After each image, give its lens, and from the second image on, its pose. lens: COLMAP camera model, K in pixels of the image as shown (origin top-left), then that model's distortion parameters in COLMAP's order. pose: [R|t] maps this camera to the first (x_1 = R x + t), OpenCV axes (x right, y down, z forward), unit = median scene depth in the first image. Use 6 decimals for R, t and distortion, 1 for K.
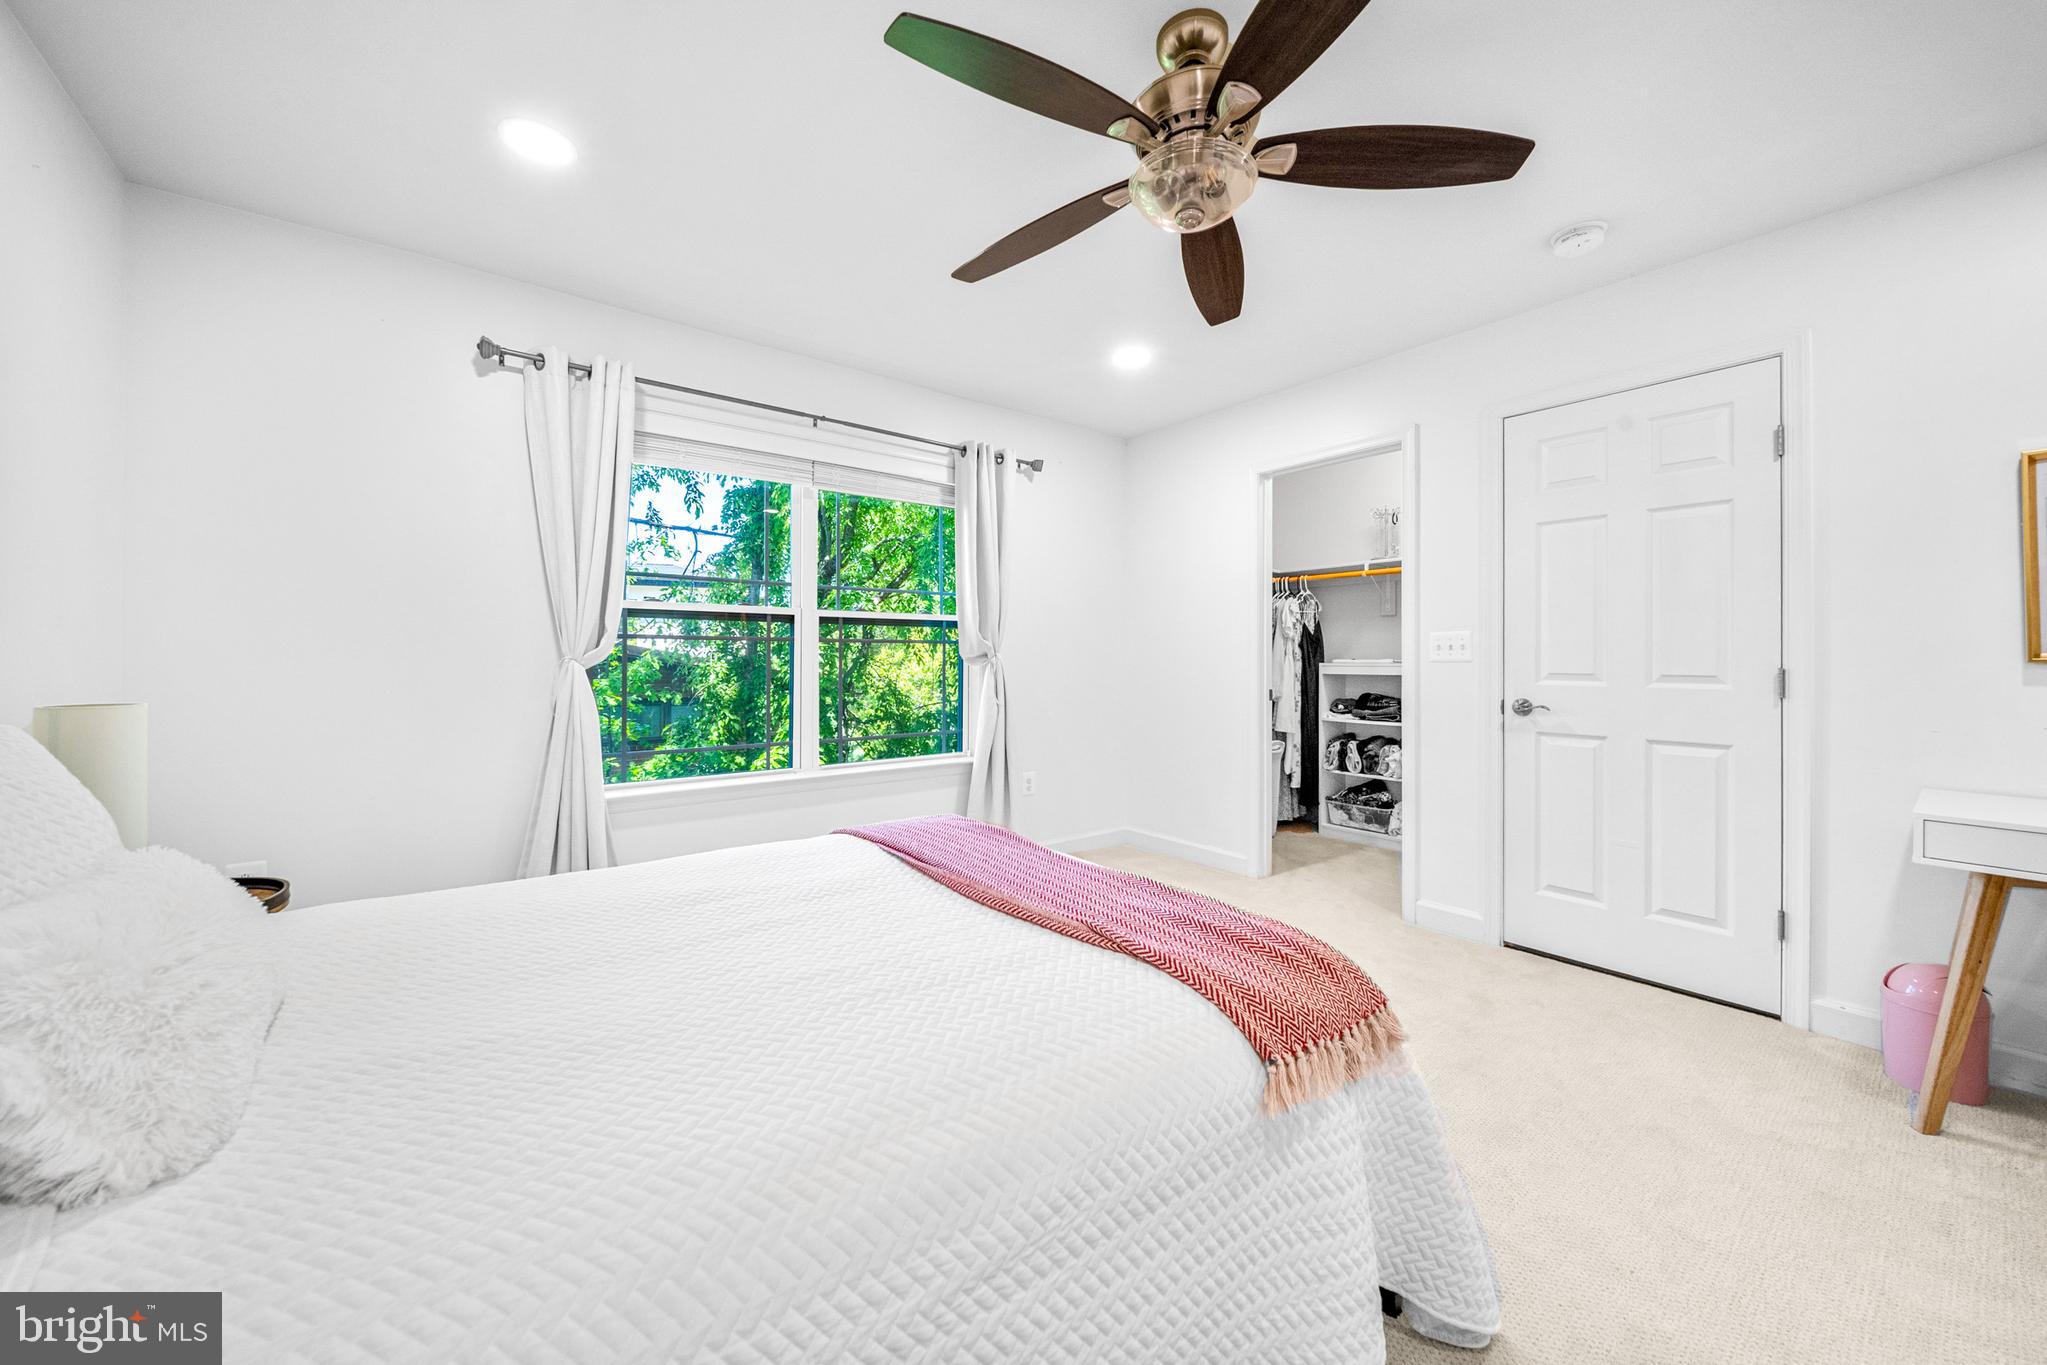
lens RADIAL K [[742.3, 0, 1022.6], [0, 742.3, 669.7], [0, 0, 1]] dist [0.000187, -0.000004]
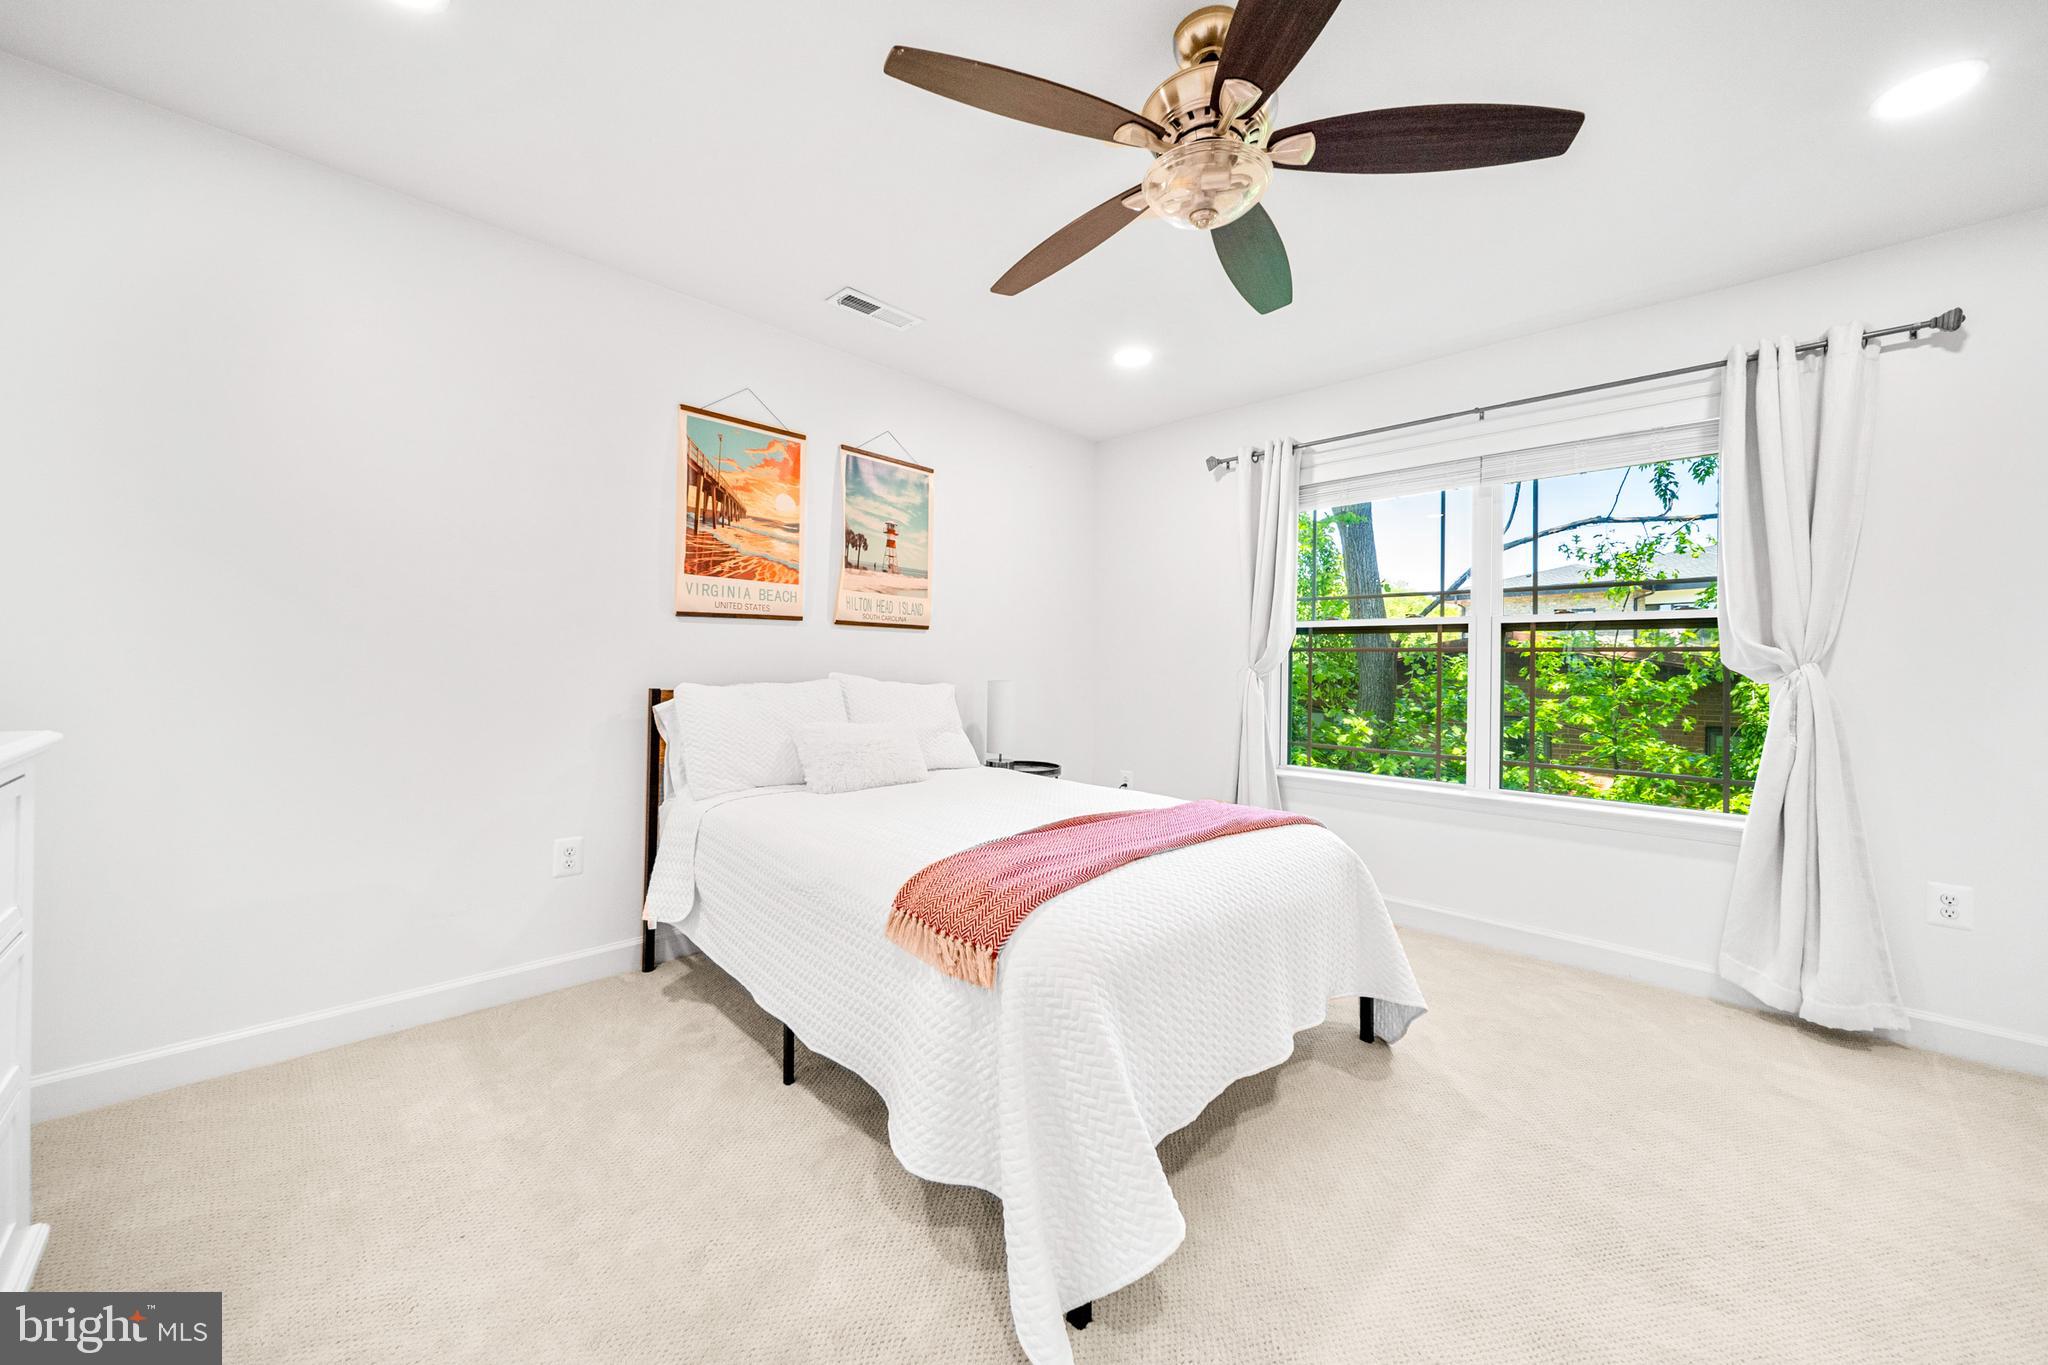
lens RADIAL K [[743.6, 0, 1017.3], [0, 743.6, 679.7], [0, 0, 1]] dist [-0.000626, -0.000783]
pose [[0.142125, 0.016460, -0.989712, 0.659177], [-0.031861, 0.999420, 0.012046, 0.005534], [0.989336, 0.029822, 0.142567, 0.354874]]
